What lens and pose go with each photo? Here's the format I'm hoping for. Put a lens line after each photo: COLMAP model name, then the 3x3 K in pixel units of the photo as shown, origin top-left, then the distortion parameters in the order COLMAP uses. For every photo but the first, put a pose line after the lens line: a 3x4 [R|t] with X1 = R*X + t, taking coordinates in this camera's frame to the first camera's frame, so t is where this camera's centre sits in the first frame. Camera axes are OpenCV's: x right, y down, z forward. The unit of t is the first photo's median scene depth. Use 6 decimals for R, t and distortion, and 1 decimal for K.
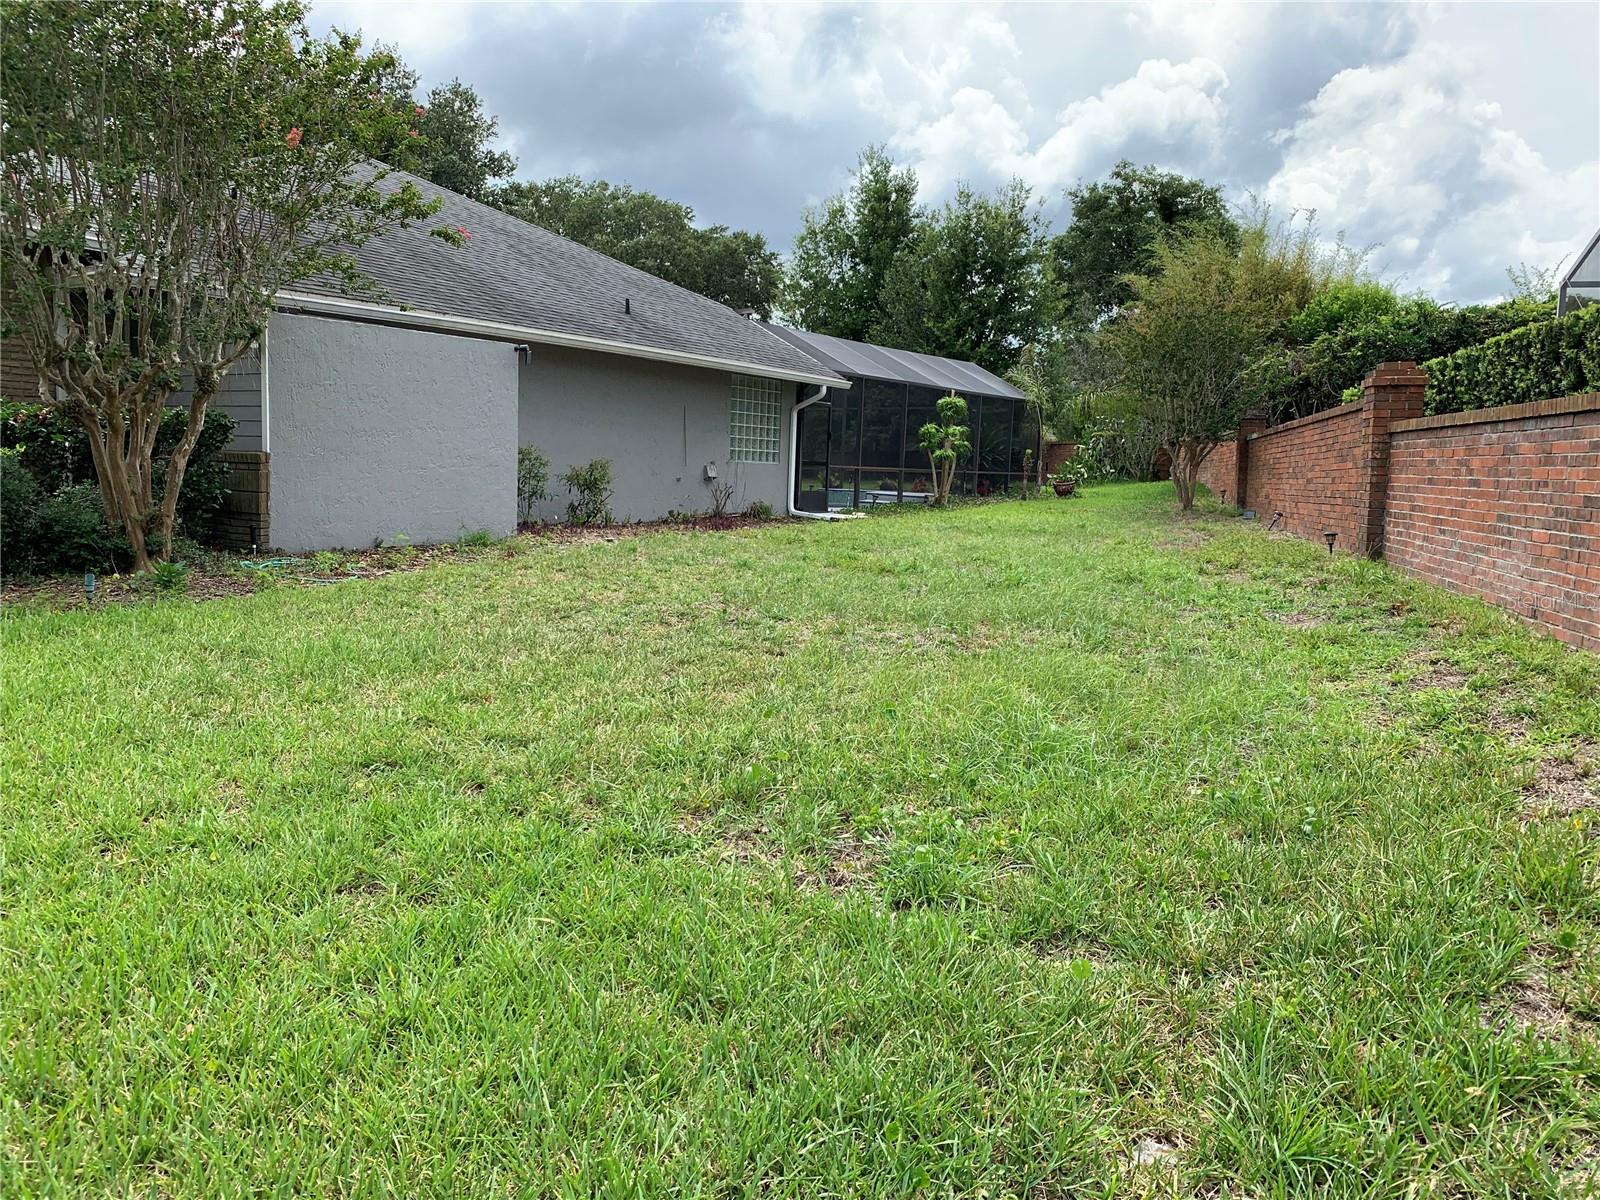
lens RADIAL K [[1221.4, 0, 801.8], [0, 1221.4, 601.7], [0, 0, 1]] dist [0.033140, -0.028250]
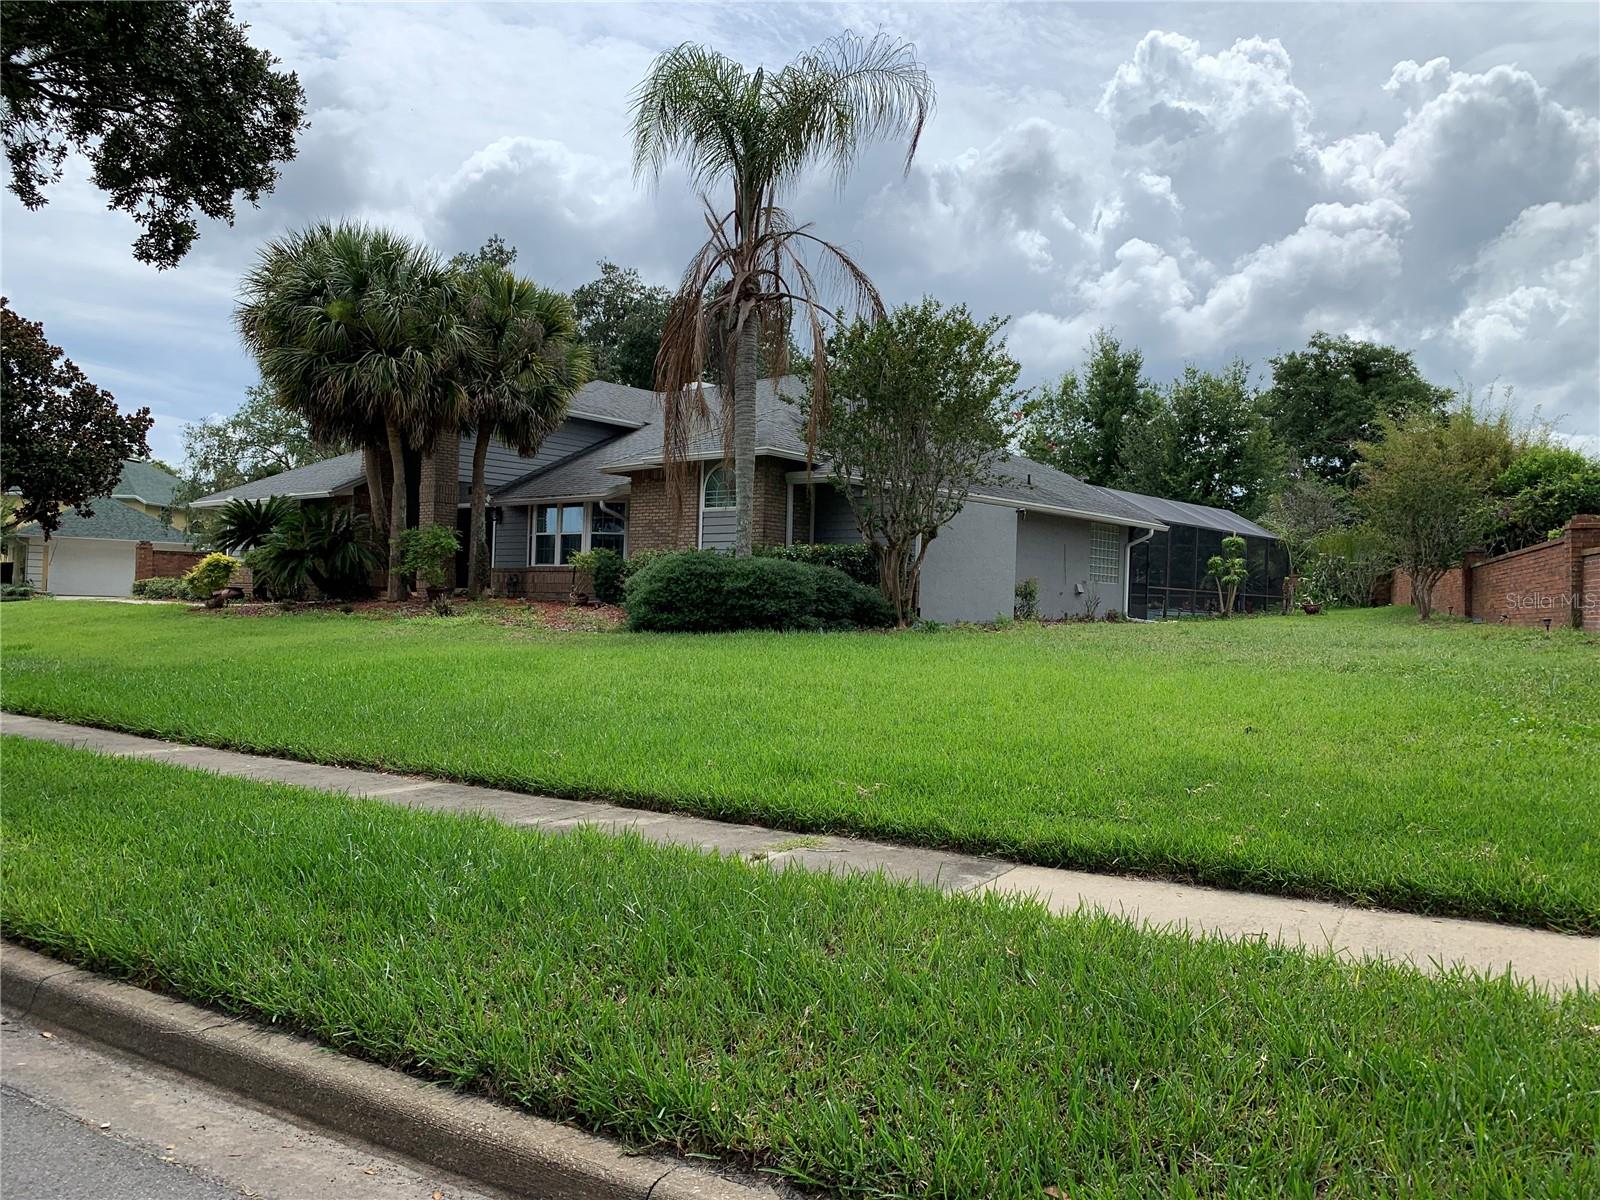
lens RADIAL K [[1221.4, 0, 798.3], [0, 1221.4, 596.7], [0, 0, 1]] dist [0.033140, -0.028250]
pose [[0.991773, 0.001596, -0.128001, -0.152164], [-0.016802, 0.992895, -0.117798, 0.055075], [0.126904, 0.118980, 0.984753, -0.324533]]
